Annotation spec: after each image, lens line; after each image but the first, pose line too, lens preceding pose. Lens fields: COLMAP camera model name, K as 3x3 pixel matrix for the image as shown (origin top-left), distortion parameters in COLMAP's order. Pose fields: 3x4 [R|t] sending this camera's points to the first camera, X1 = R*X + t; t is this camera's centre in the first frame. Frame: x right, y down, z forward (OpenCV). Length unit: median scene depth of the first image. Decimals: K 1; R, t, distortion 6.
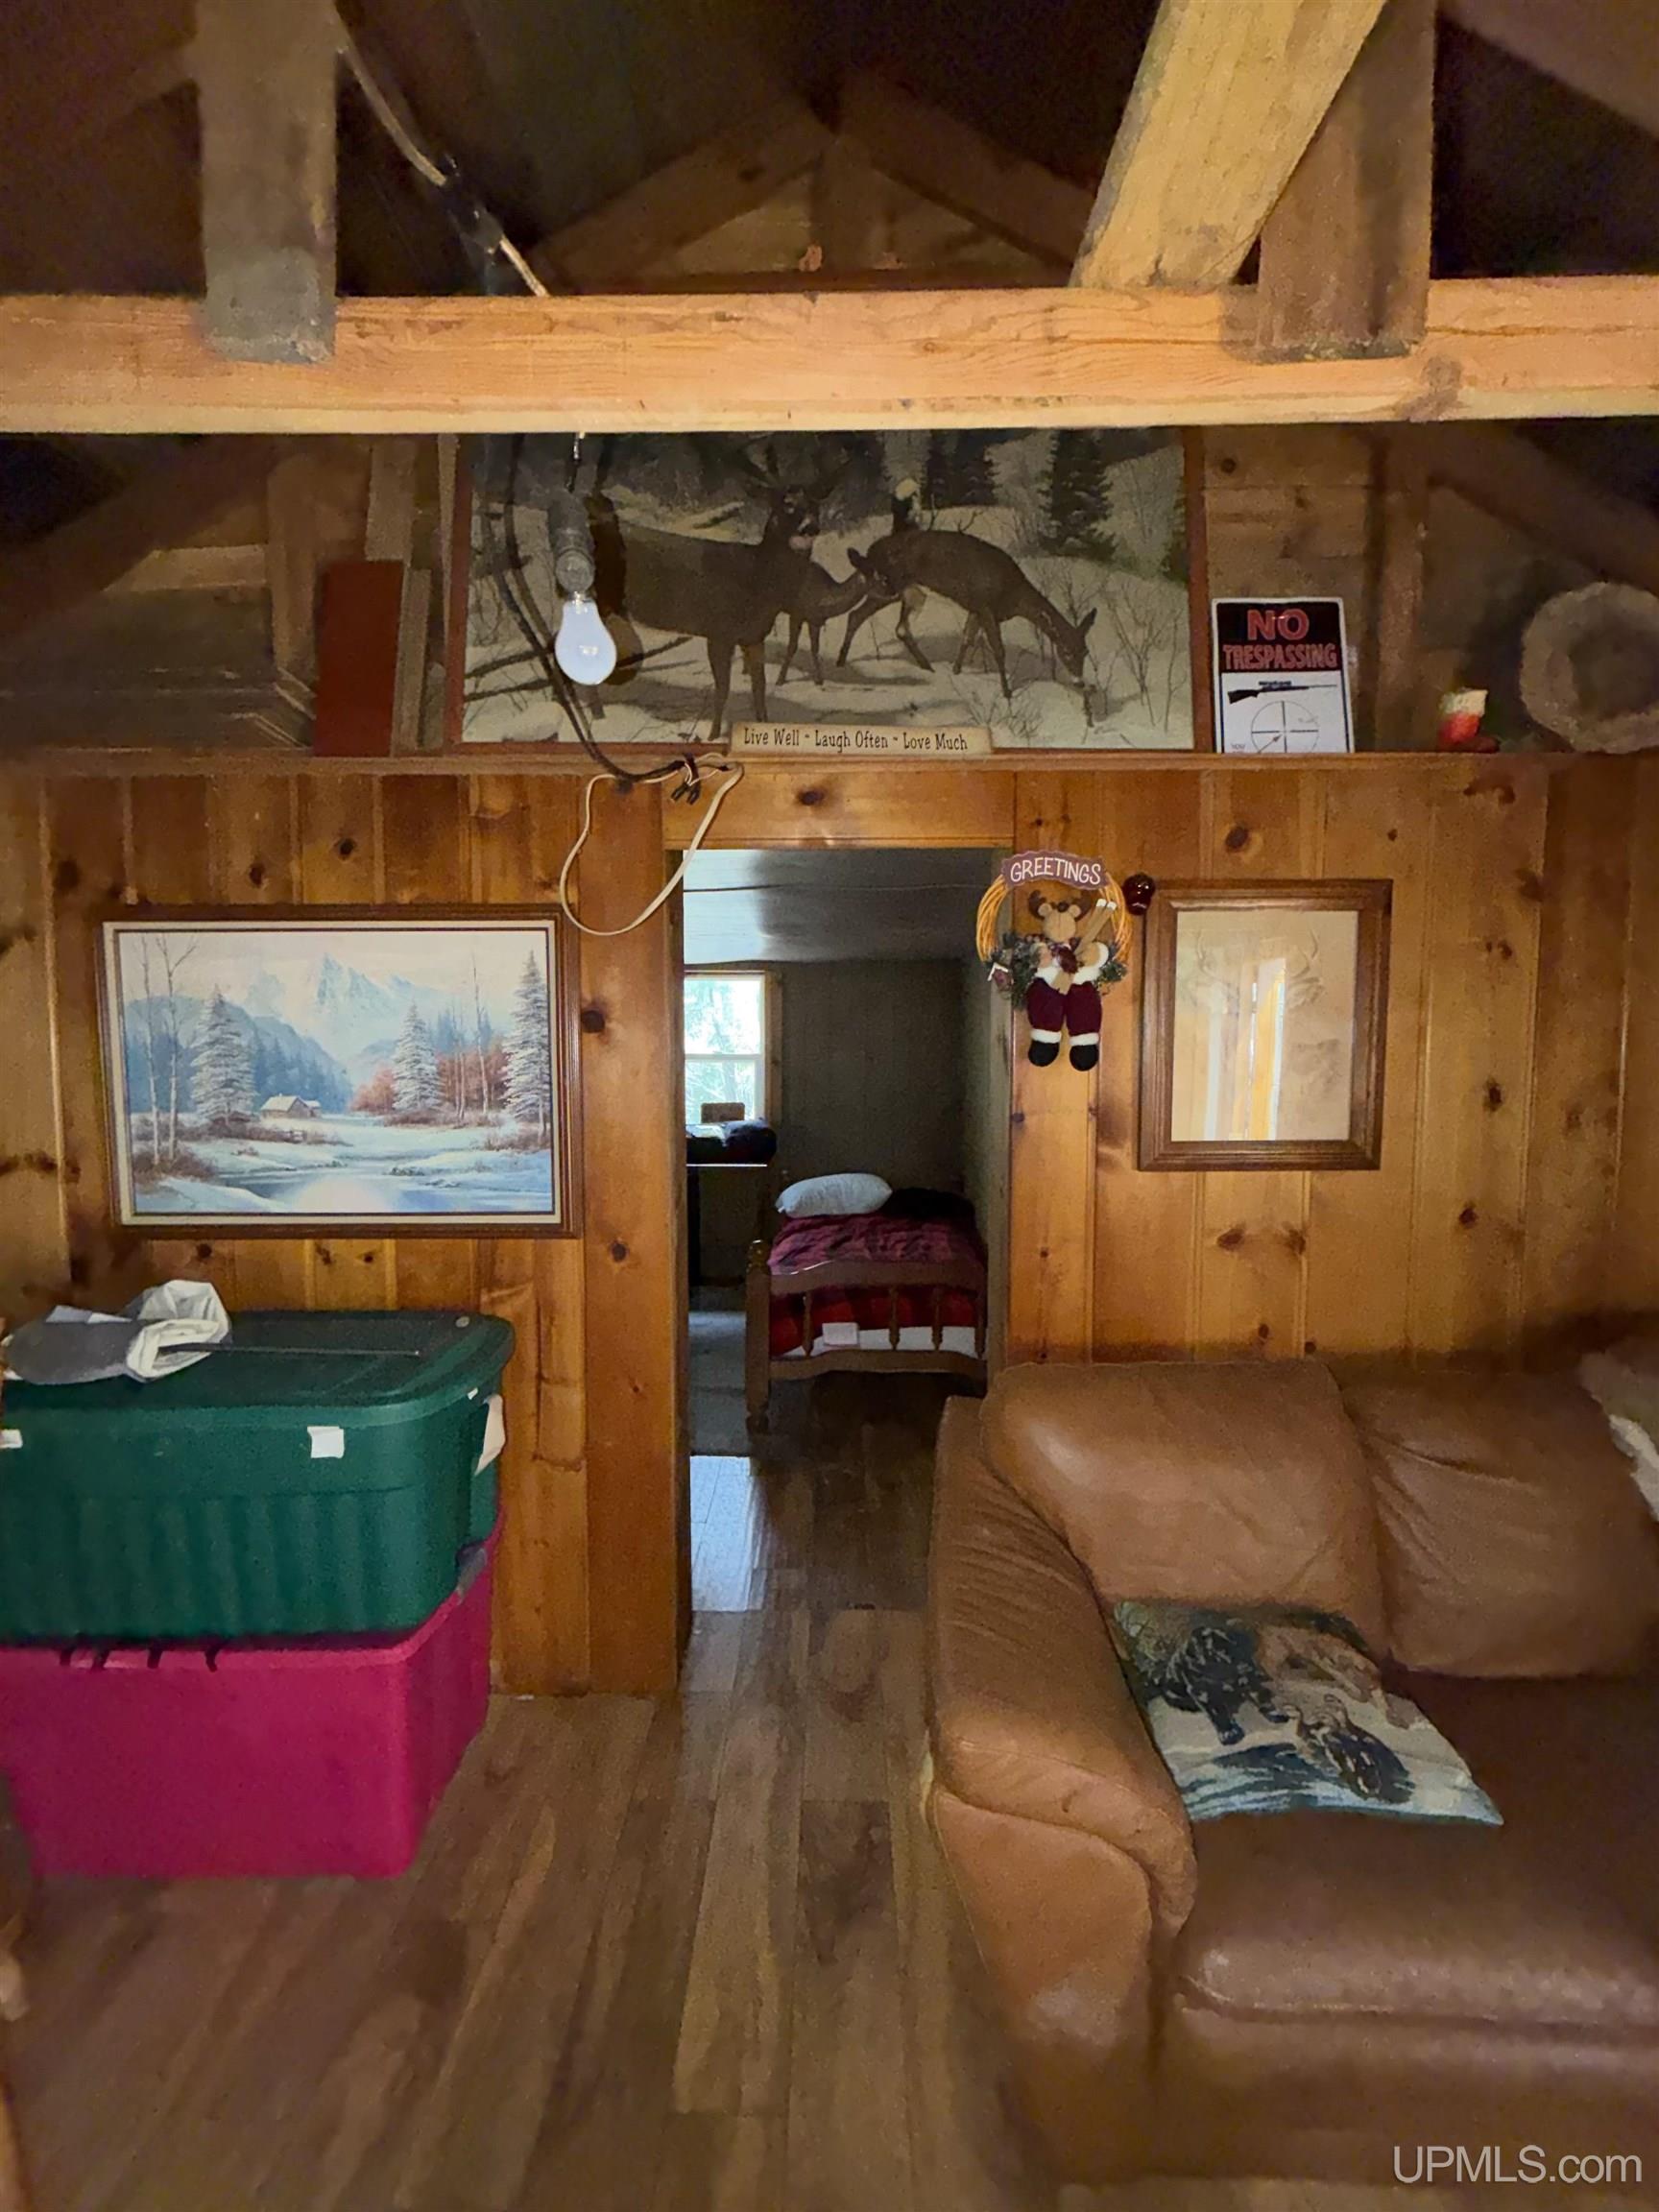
lens RADIAL K [[885.5, 0, 820.2], [0, 885.5, 1098.1], [0, 0, 1]] dist [0.000045, -0.000705]
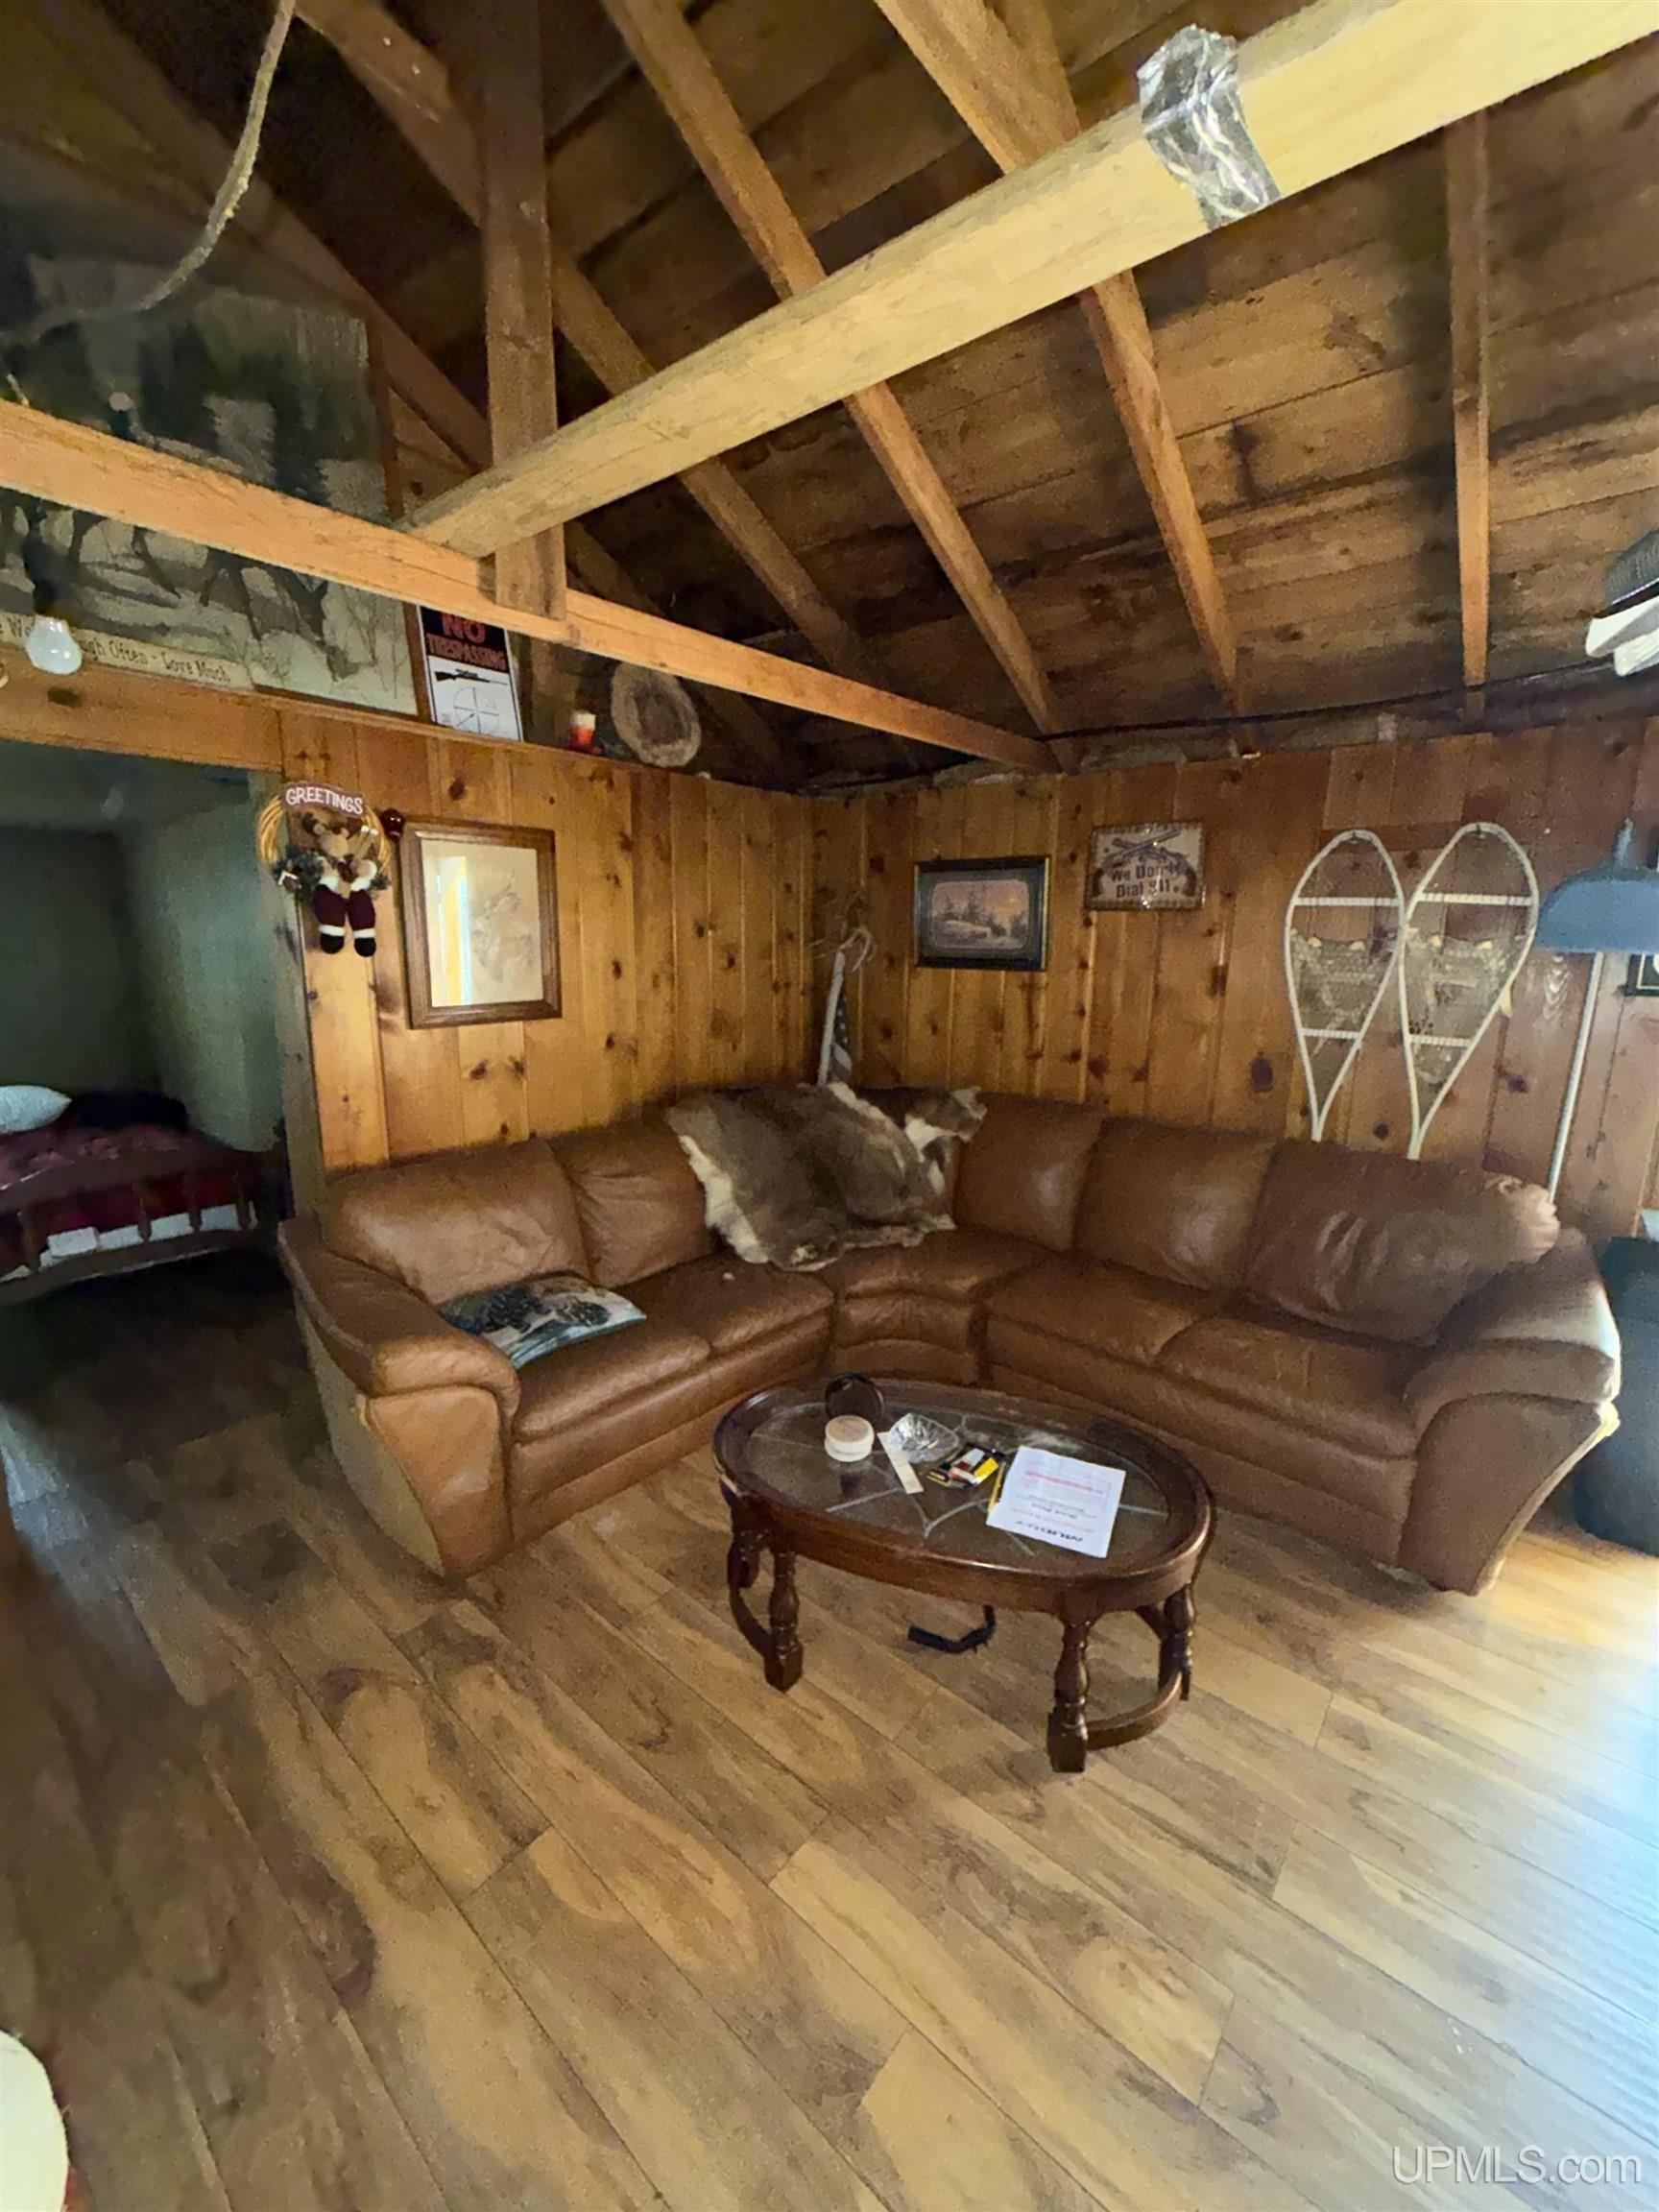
lens RADIAL K [[885.5, 0, 830.8], [0, 885.5, 1103.3], [0, 0, 1]] dist [0.000045, -0.000705]
pose [[0.632918, -0.140187, 0.761421, -0.294122], [0.037509, 0.987868, 0.150700, 0.011823], [-0.773310, -0.066820, 0.630497, -0.385036]]
